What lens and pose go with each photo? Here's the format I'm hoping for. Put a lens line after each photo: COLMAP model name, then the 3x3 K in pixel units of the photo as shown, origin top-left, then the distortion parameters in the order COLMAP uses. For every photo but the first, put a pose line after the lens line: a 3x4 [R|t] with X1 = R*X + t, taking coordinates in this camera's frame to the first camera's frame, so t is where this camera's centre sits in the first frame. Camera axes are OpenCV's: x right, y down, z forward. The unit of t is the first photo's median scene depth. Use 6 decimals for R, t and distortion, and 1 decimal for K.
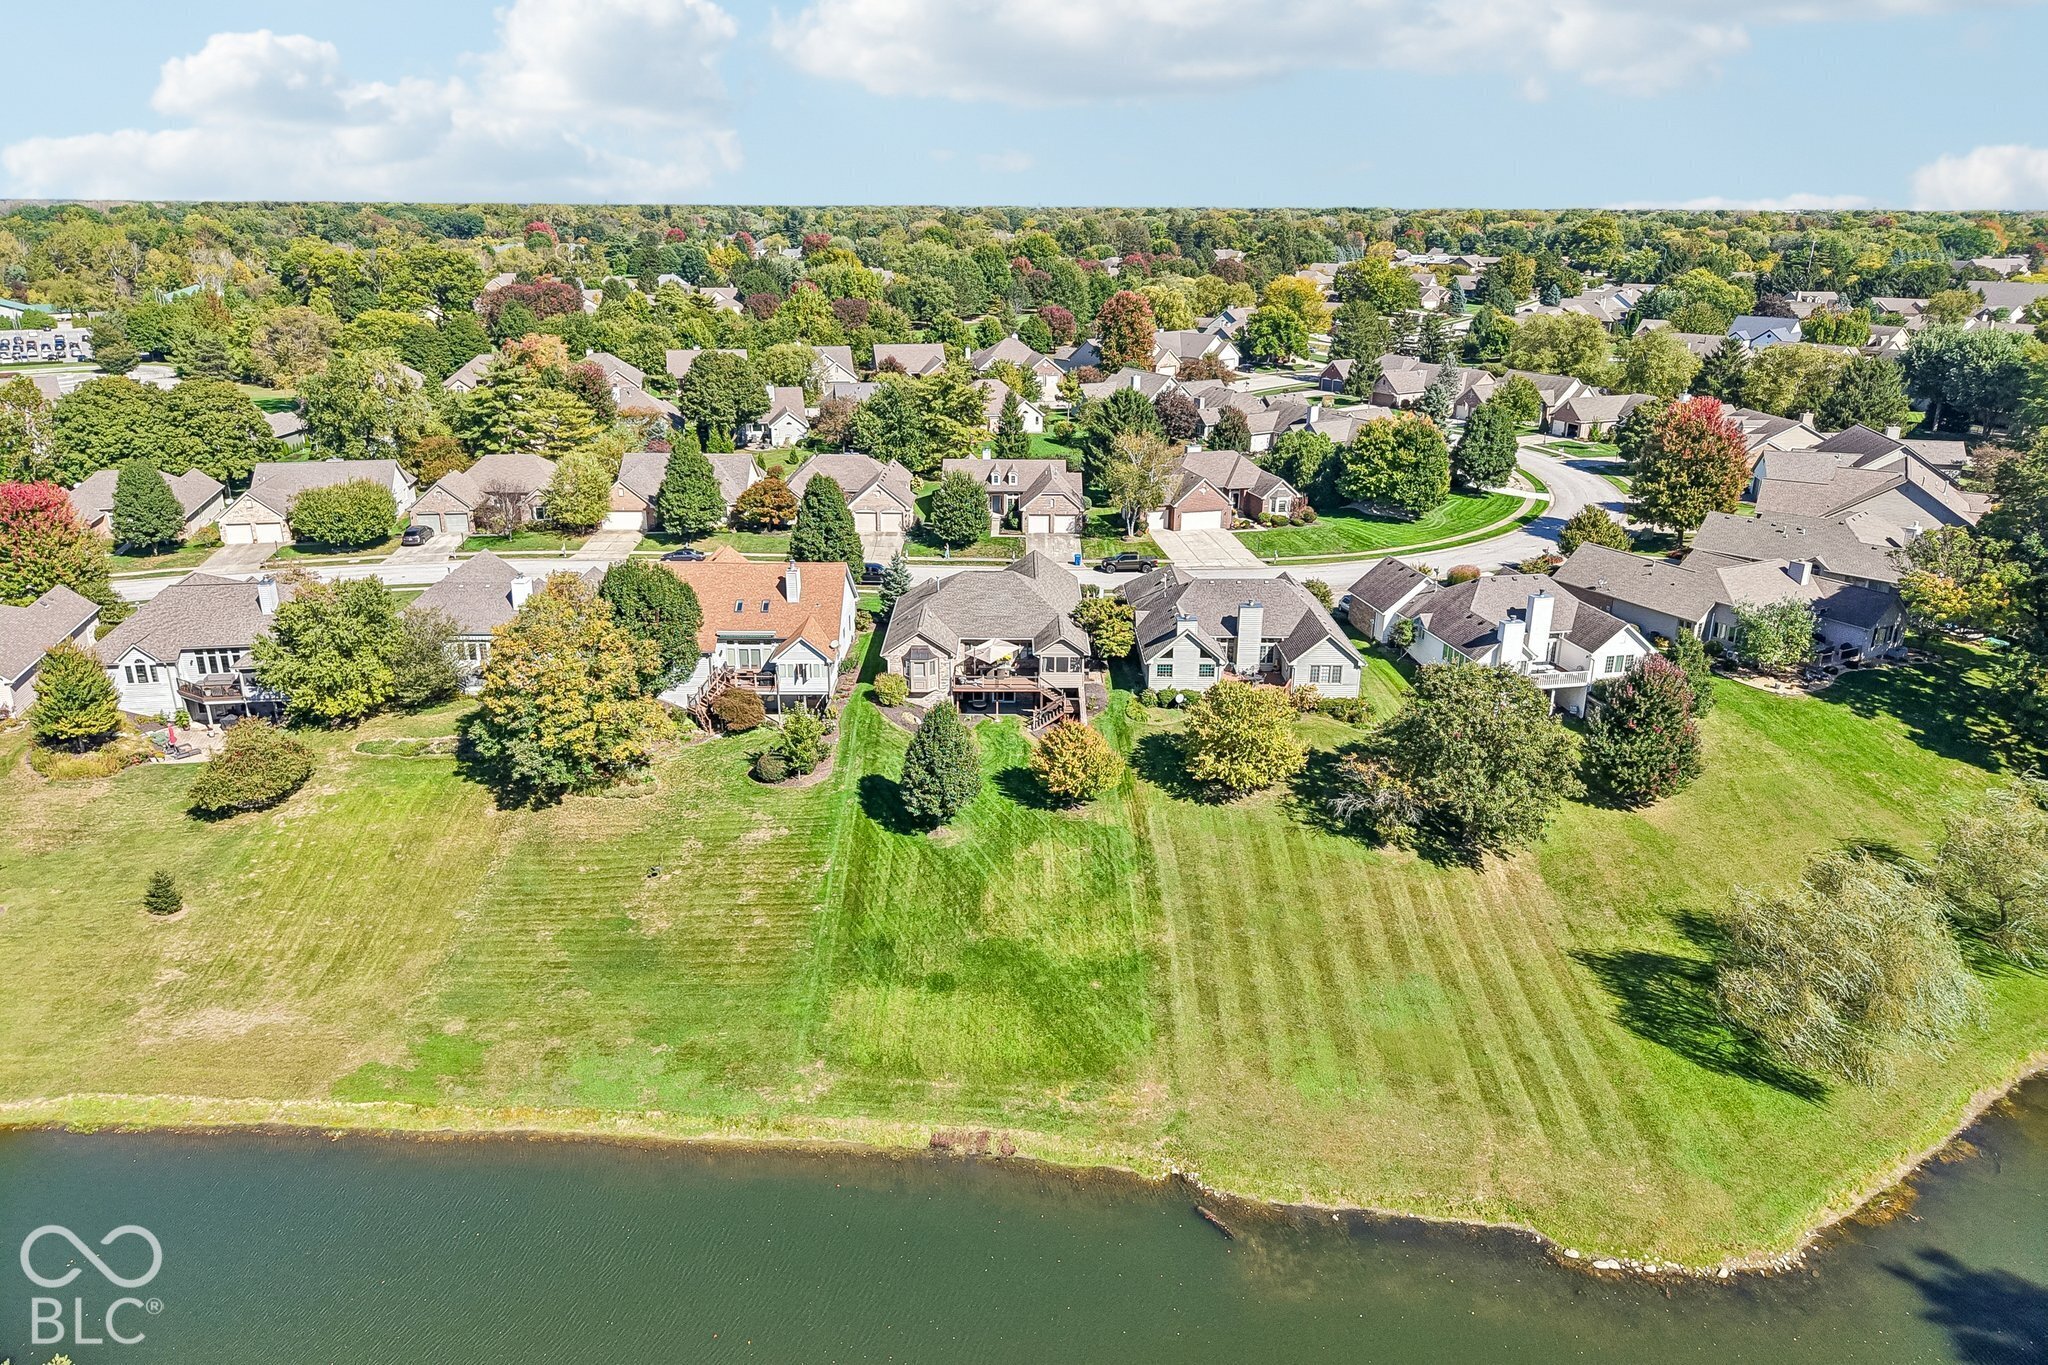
lens RADIAL K [[1370.6, 0, 1024.0], [0, 1370.6, 682.5], [0, 0, 1]] dist [0.018841, -0.013299]
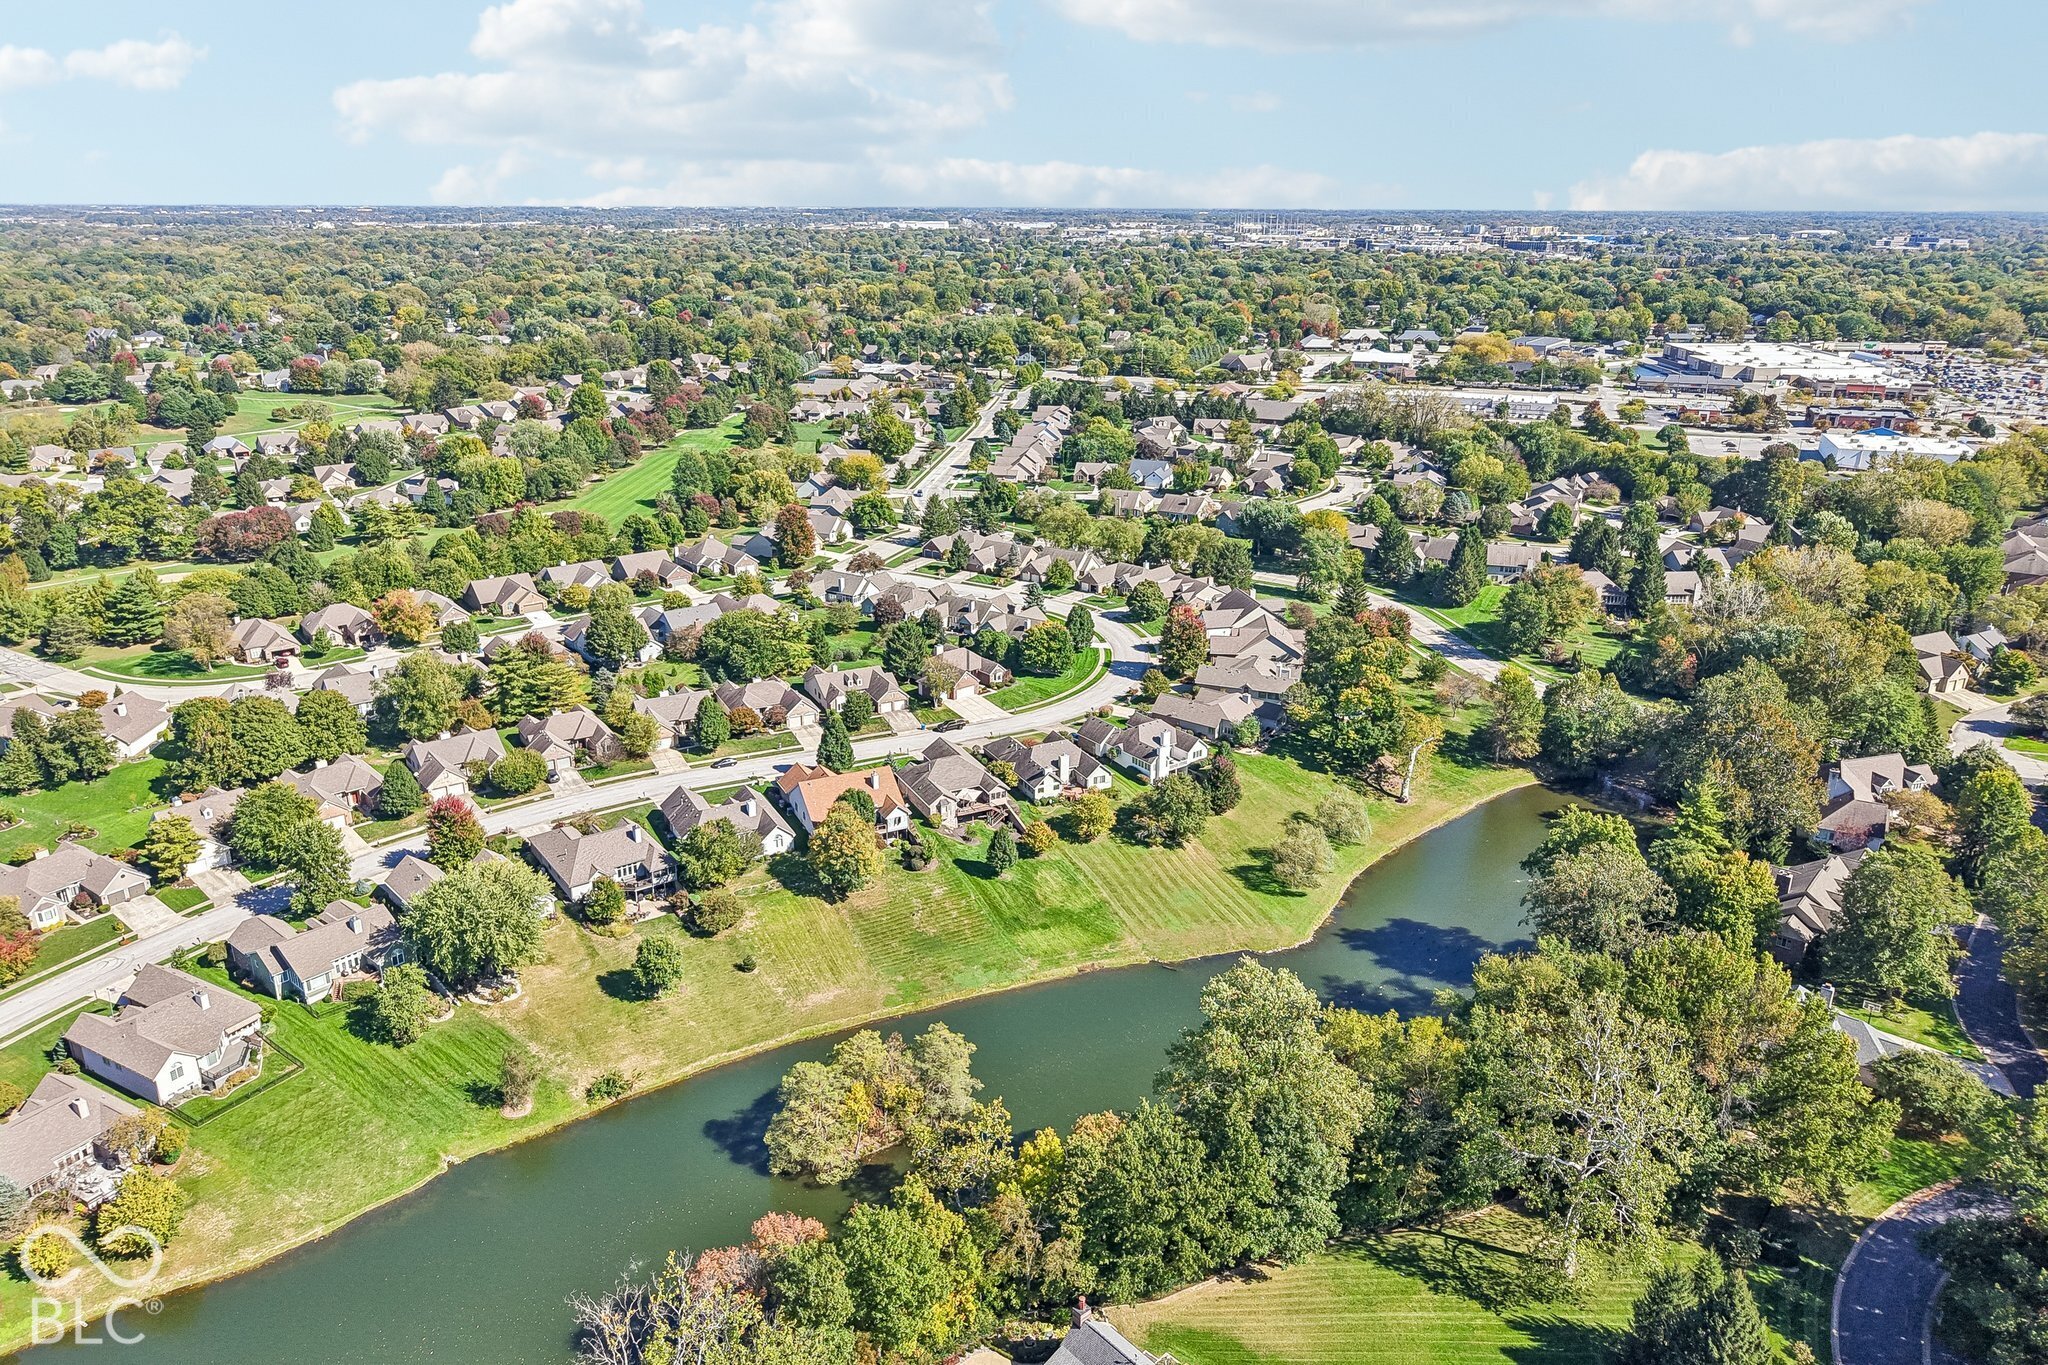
lens RADIAL K [[1362.2, 0, 1024.0], [0, 1362.2, 682.5], [0, 0, 1]] dist [0.165363, -0.383231]
pose [[0.899115, -0.148952, 0.411589, -0.975534], [0.147104, 0.988452, 0.036368, -0.319364], [-0.412253, 0.027847, 0.910644, -1.297993]]
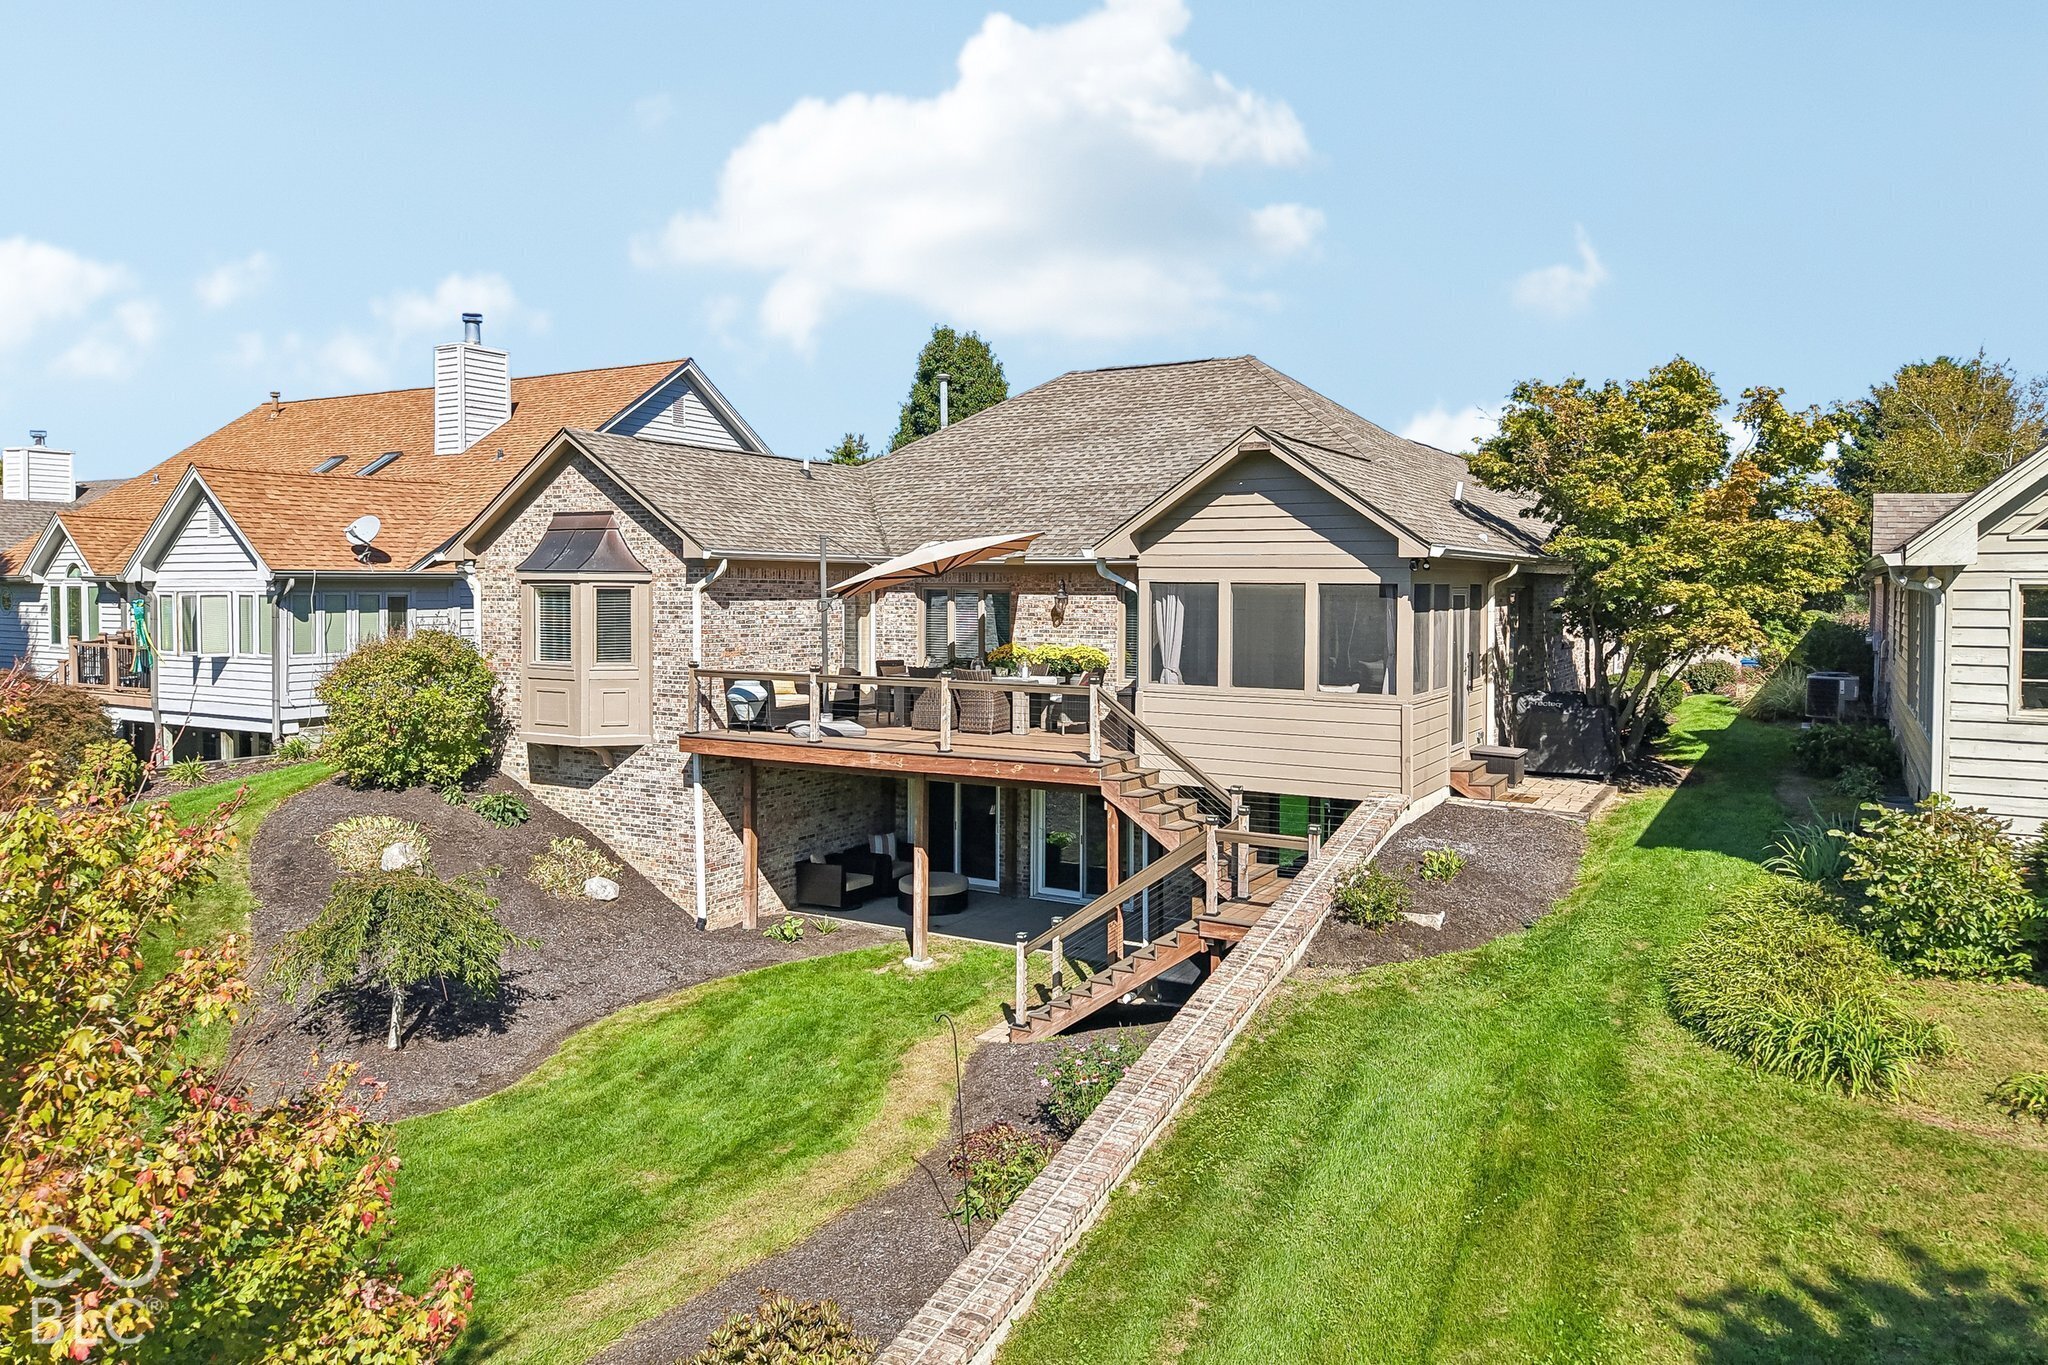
lens RADIAL K [[1400.9, 0, 1026.3], [0, 1400.9, 613.4], [0, 0, 1]] dist [0.002806, -0.002540]
pose [[0.862936, 0.008765, -0.505236, 0.094693], [-0.166599, 0.948880, -0.268088, 0.035498], [0.477059, 0.315515, 0.820283, 0.965858]]
